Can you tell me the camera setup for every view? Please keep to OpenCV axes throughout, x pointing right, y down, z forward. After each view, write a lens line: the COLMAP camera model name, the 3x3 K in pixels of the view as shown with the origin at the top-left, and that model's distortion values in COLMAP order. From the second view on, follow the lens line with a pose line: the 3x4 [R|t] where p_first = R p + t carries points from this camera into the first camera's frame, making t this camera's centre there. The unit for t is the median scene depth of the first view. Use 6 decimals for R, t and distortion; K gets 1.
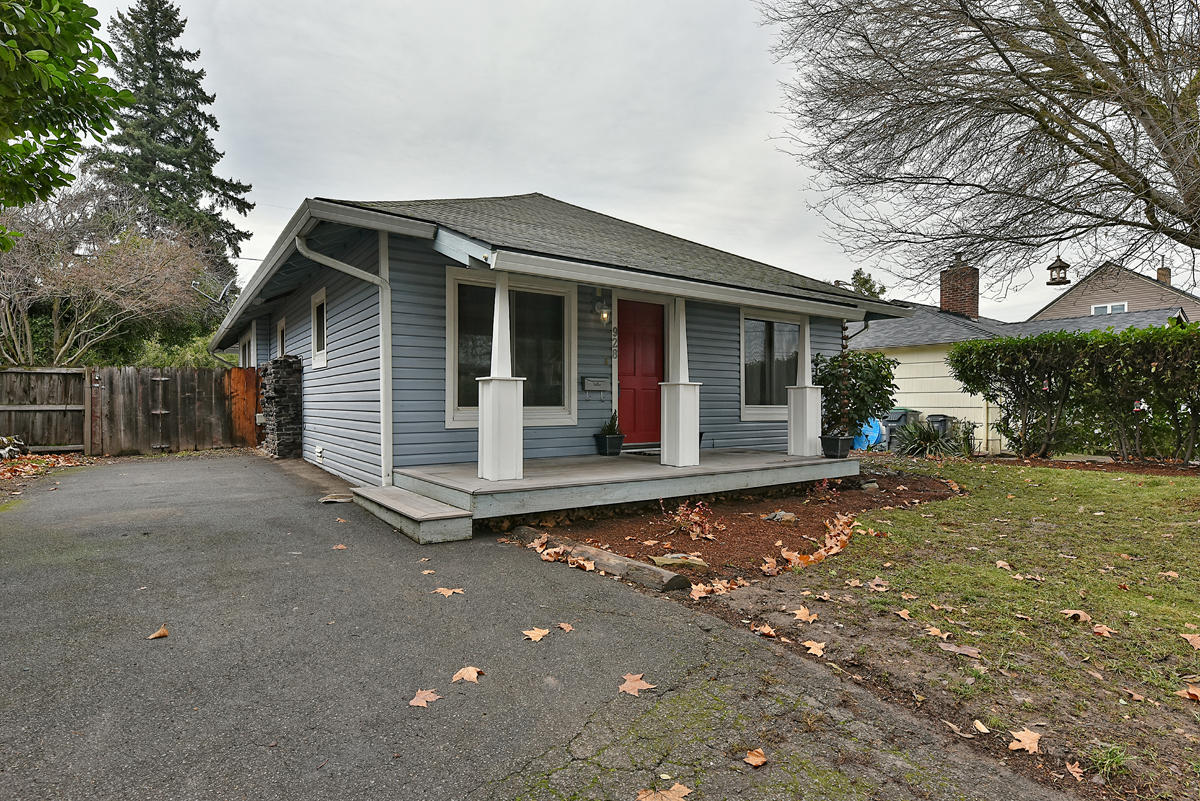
lens RADIAL K [[608.4, 0, 600.0], [0, 608.4, 400.5], [0, 0, 1]] dist [0.000639, -0.000081]
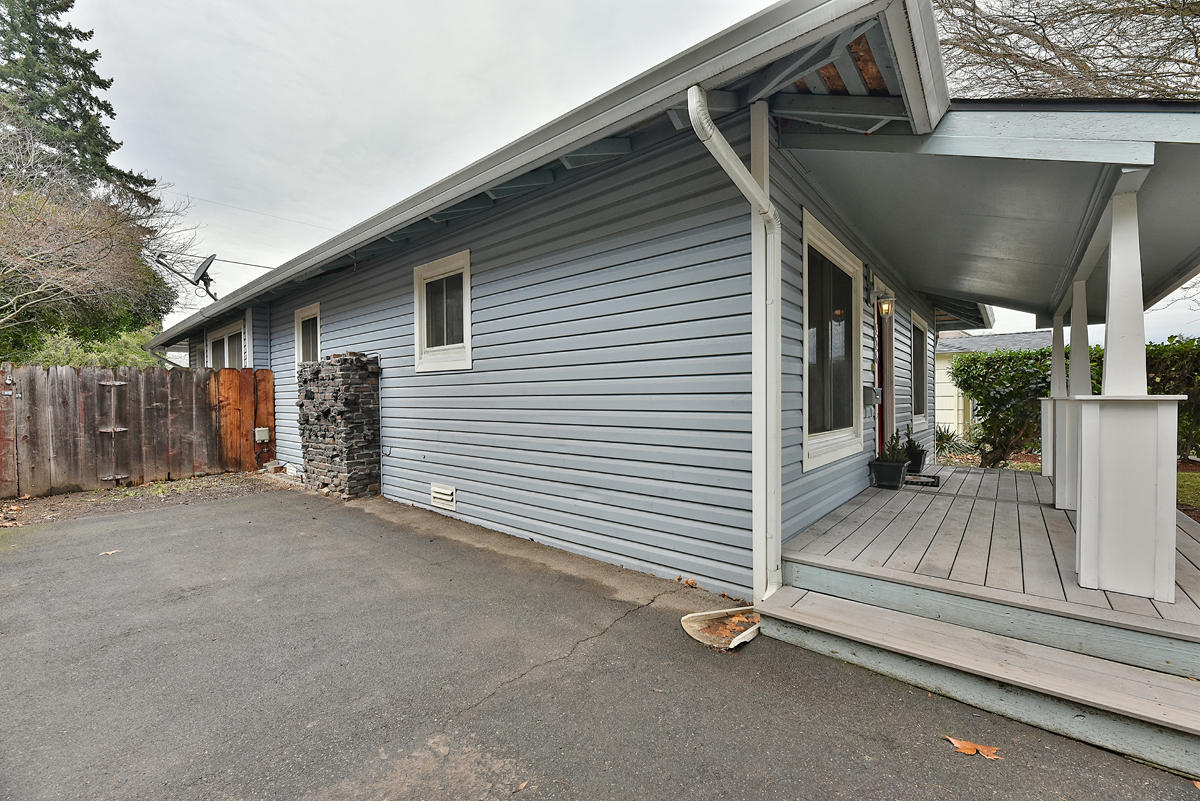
lens RADIAL K [[483.3, 0, 600.0], [0, 483.3, 400.5], [0, 0, 1]] dist [-0.000437, -0.003038]
pose [[0.968505, -0.004656, 0.248951, -0.088625], [0.003361, 0.999979, 0.005628, -0.004708], [-0.248972, -0.004614, 0.968500, 0.088708]]
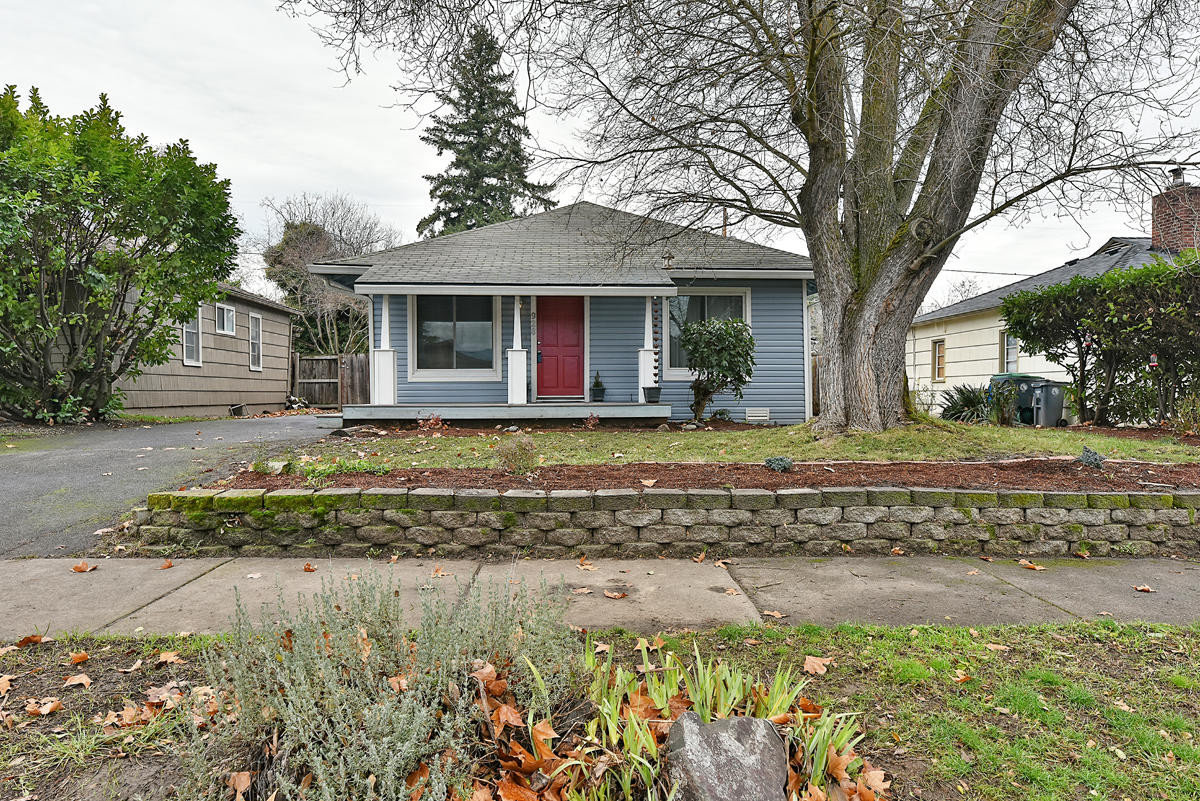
lens RADIAL K [[736.3, 0, 600.0], [0, 736.3, 400.5], [0, 0, 1]] dist [0.001074, 0.000092]
pose [[0.849261, 0.000619, -0.527973, 0.194618], [0.007075, 0.999896, 0.012552, 0.011797], [0.527926, -0.014395, 0.849169, -0.068419]]
